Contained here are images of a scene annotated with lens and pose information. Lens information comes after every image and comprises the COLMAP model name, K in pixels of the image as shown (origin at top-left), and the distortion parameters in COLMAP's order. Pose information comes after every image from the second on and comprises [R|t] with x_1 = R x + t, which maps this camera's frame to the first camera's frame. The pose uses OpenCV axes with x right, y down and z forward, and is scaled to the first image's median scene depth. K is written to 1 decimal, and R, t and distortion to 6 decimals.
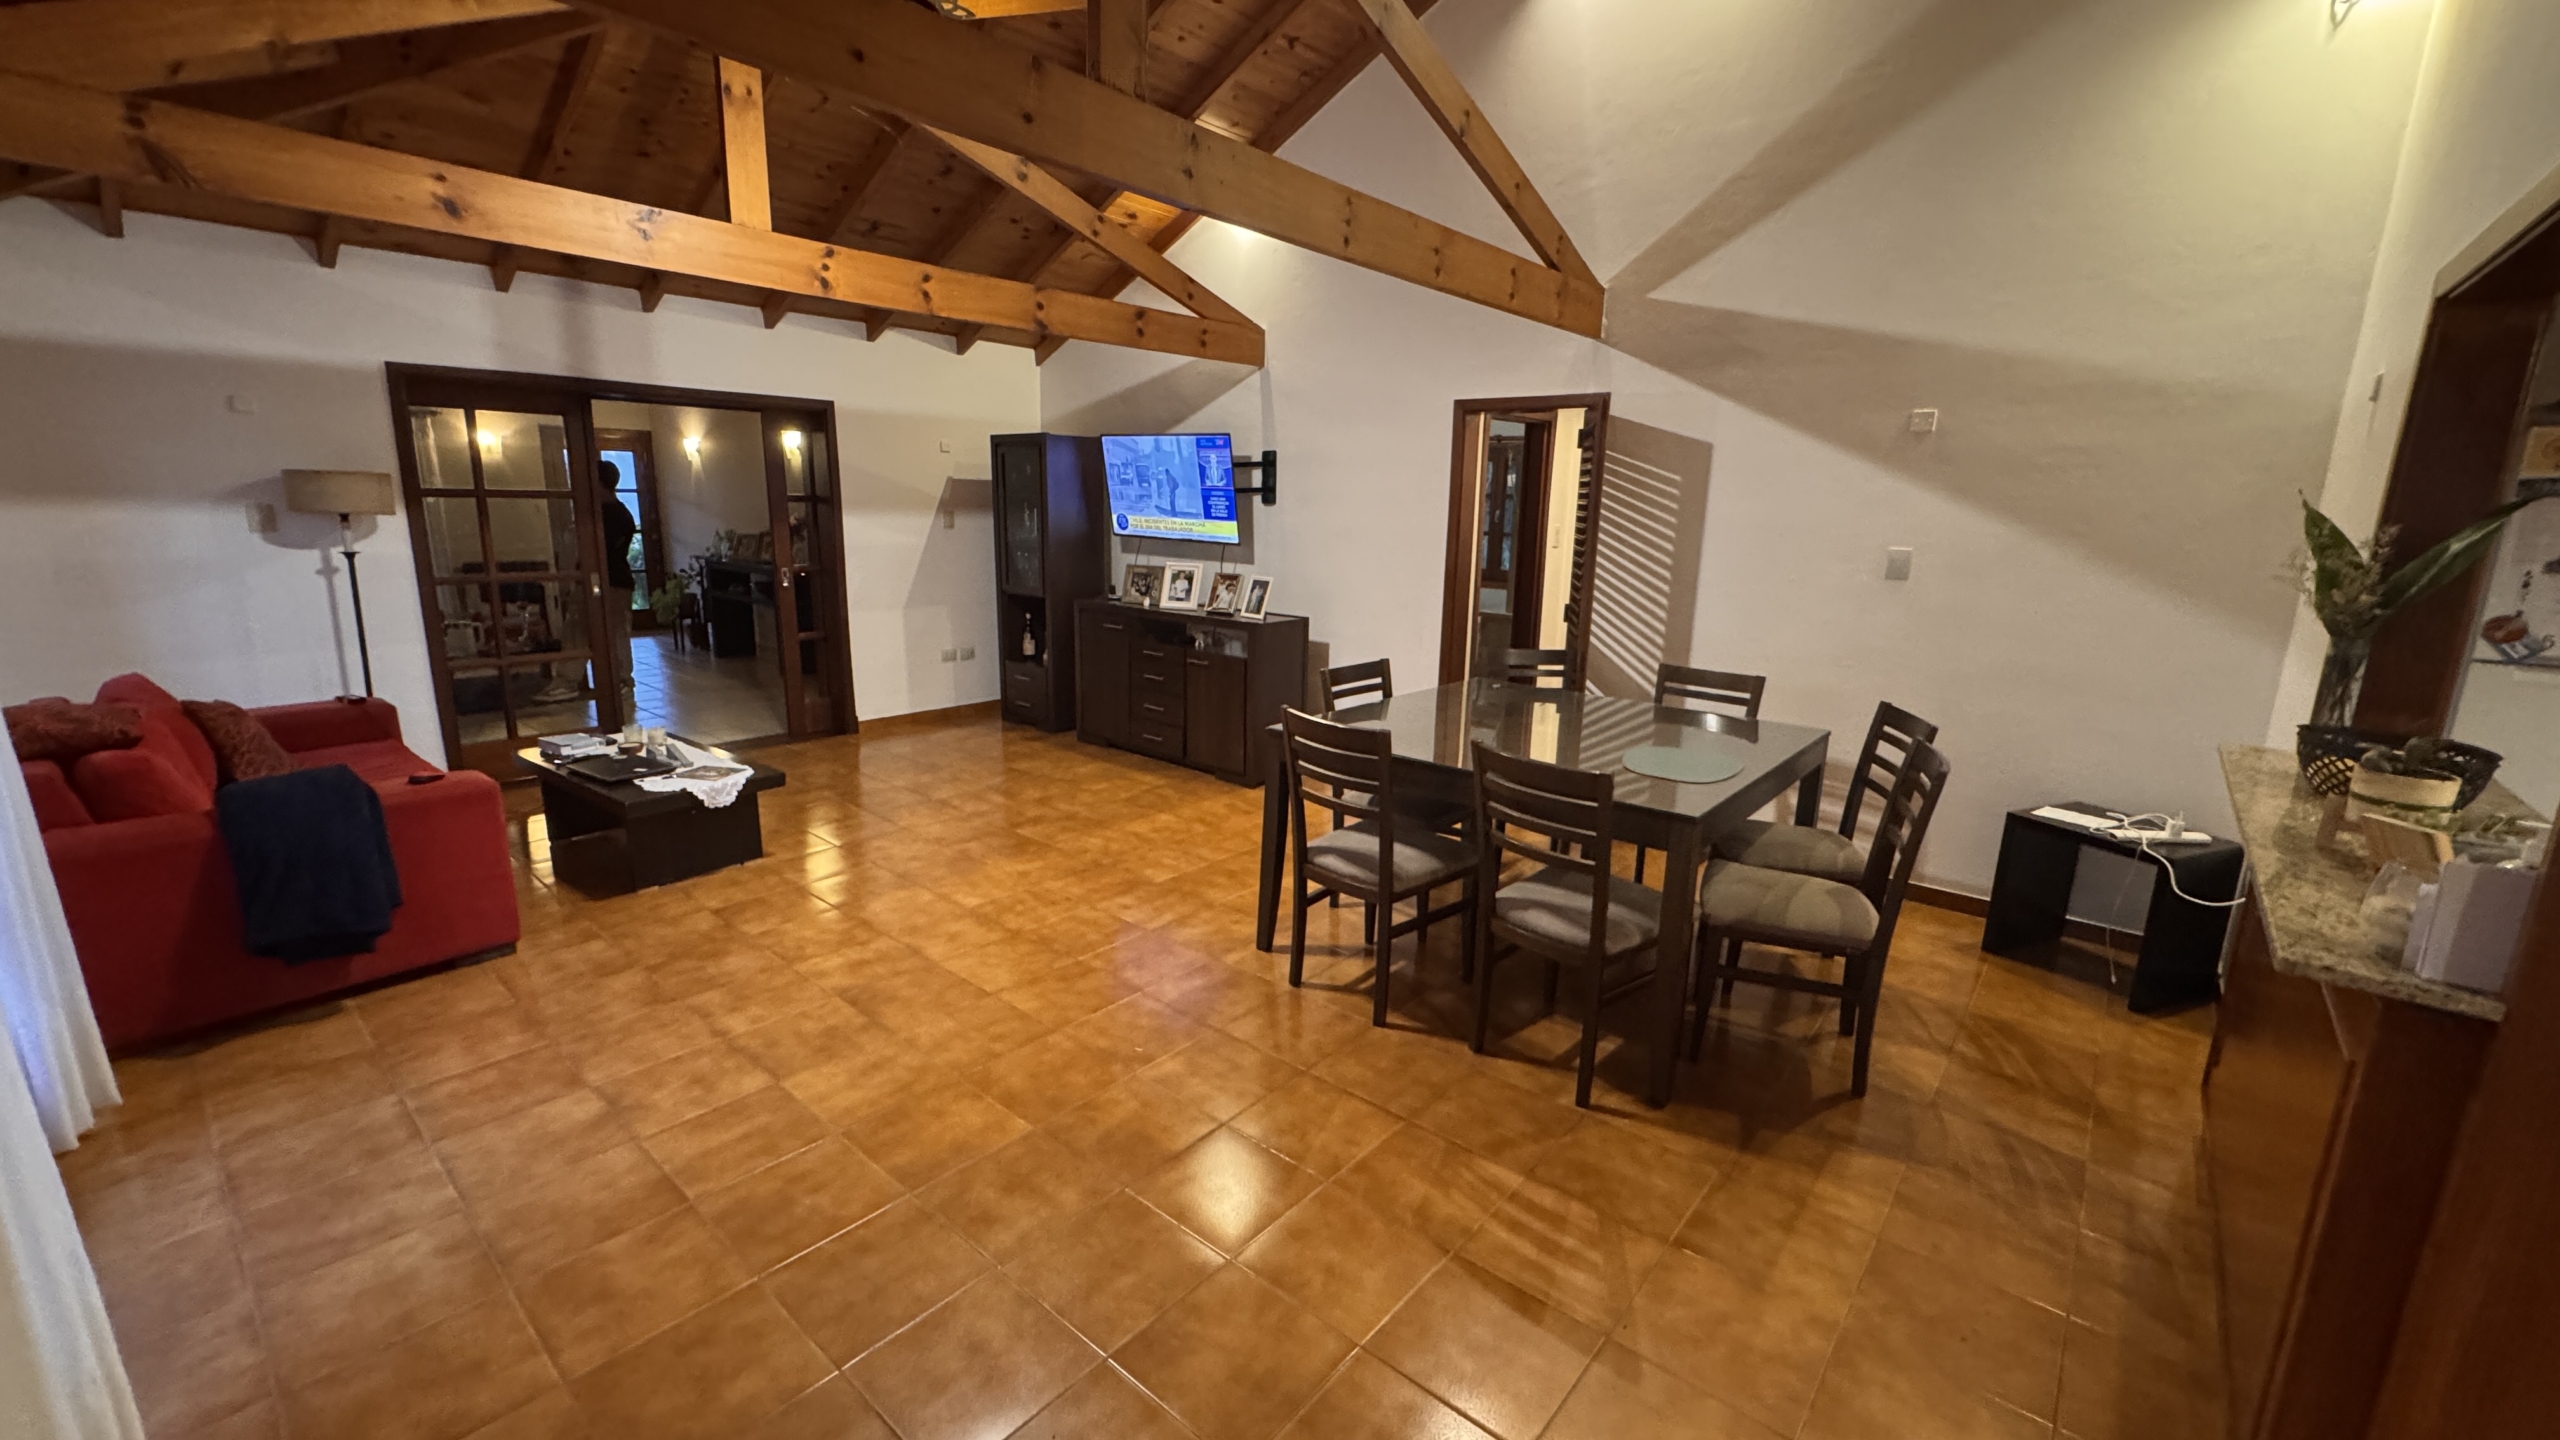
lens RADIAL K [[1019.6, 0, 1276.4], [0, 1019.6, 723.3], [0, 0, 1]] dist [0.001924, 0.000030]
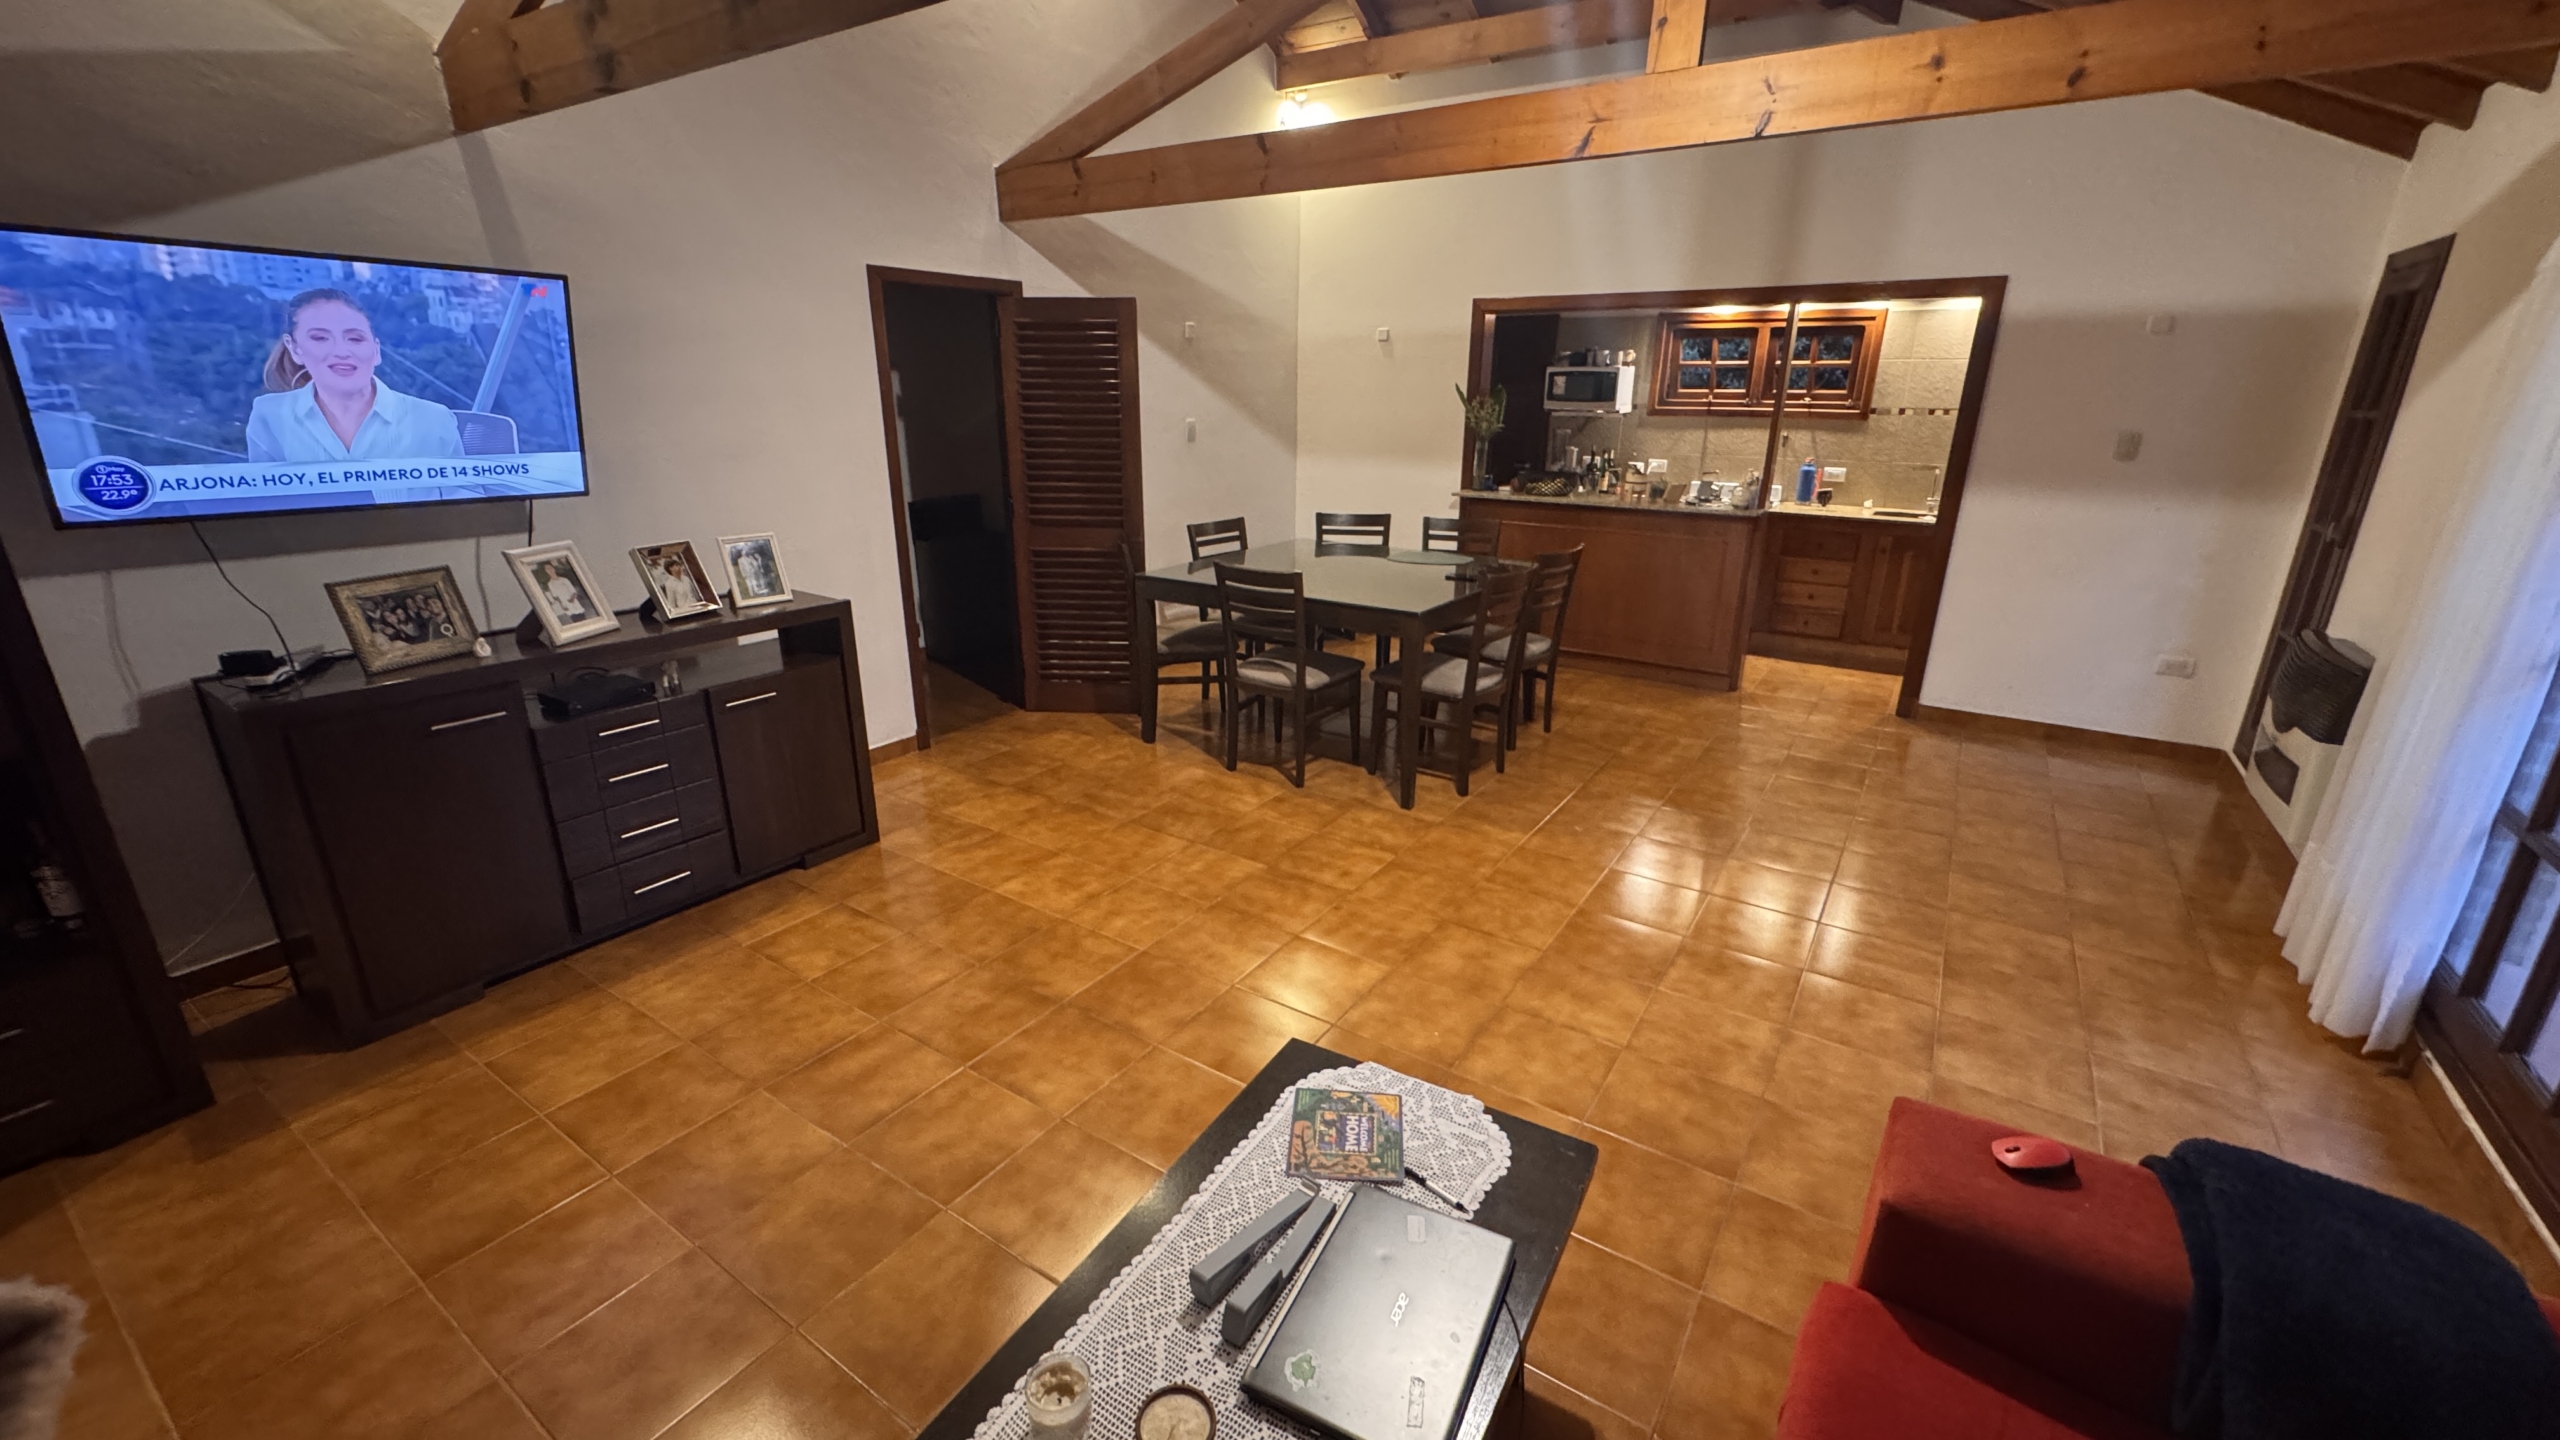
lens RADIAL K [[1019.6, 0, 1272.7], [0, 1019.6, 714.7], [0, 0, 1]] dist [0.001924, 0.000030]
pose [[-0.116309, -0.332847, 0.935781, -1.027678], [0.202752, 0.914378, 0.350435, -0.305979], [-0.972298, 0.230490, -0.038865, 1.160682]]
